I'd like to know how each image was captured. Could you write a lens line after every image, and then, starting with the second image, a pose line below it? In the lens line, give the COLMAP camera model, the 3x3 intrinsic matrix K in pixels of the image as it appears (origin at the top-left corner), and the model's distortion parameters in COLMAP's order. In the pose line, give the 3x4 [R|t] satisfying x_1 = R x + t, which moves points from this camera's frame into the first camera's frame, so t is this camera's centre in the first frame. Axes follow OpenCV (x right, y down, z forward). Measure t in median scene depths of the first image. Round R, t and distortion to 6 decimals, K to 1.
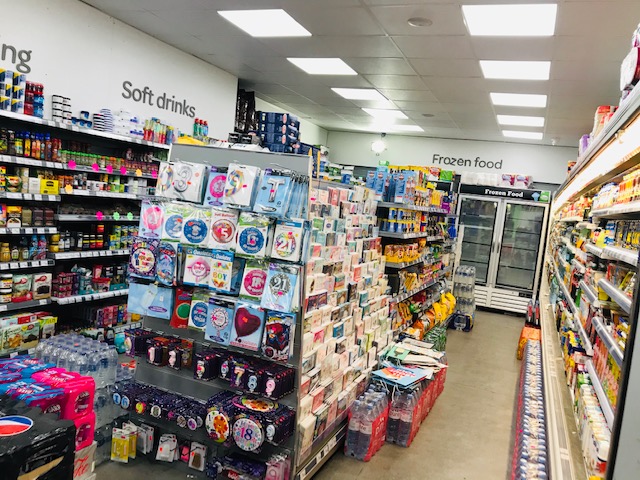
lens RADIAL K [[532.1, 0, 320.4], [0, 532.1, 238.7], [0, 0, 1]] dist [0.038406, -0.027870]
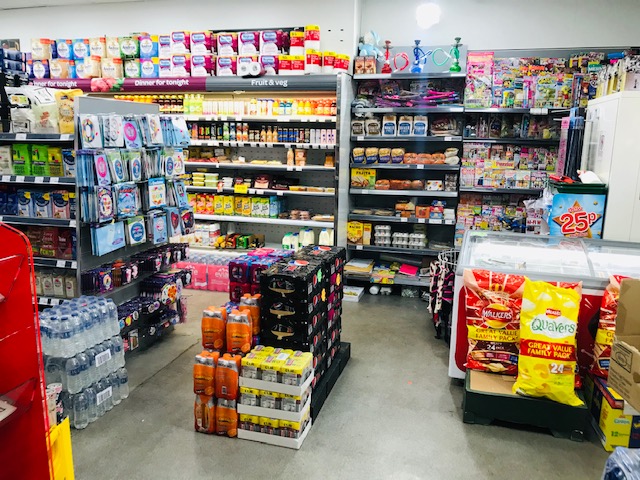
lens RADIAL K [[532.1, 0, 317.8], [0, 532.1, 240.2], [0, 0, 1]] dist [0.038406, -0.027870]
pose [[-0.111625, -0.309433, 0.944347, -1.508653], [0.053743, 0.947015, 0.316660, -0.230018], [-0.992296, 0.086099, -0.089081, 0.668618]]
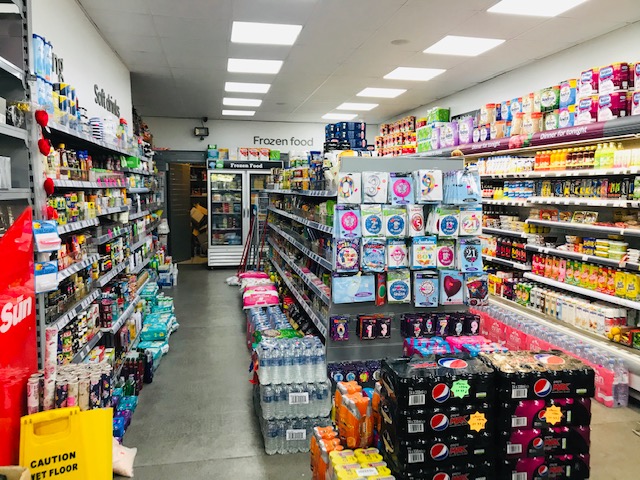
lens RADIAL K [[532.1, 0, 323.9], [0, 532.1, 240.4], [0, 0, 1]] dist [0.038406, -0.027870]
pose [[0.823946, -0.161780, 0.543084, -1.027113], [0.131953, 0.986811, 0.093767, -0.116129], [-0.551091, -0.005597, 0.834426, 0.042630]]
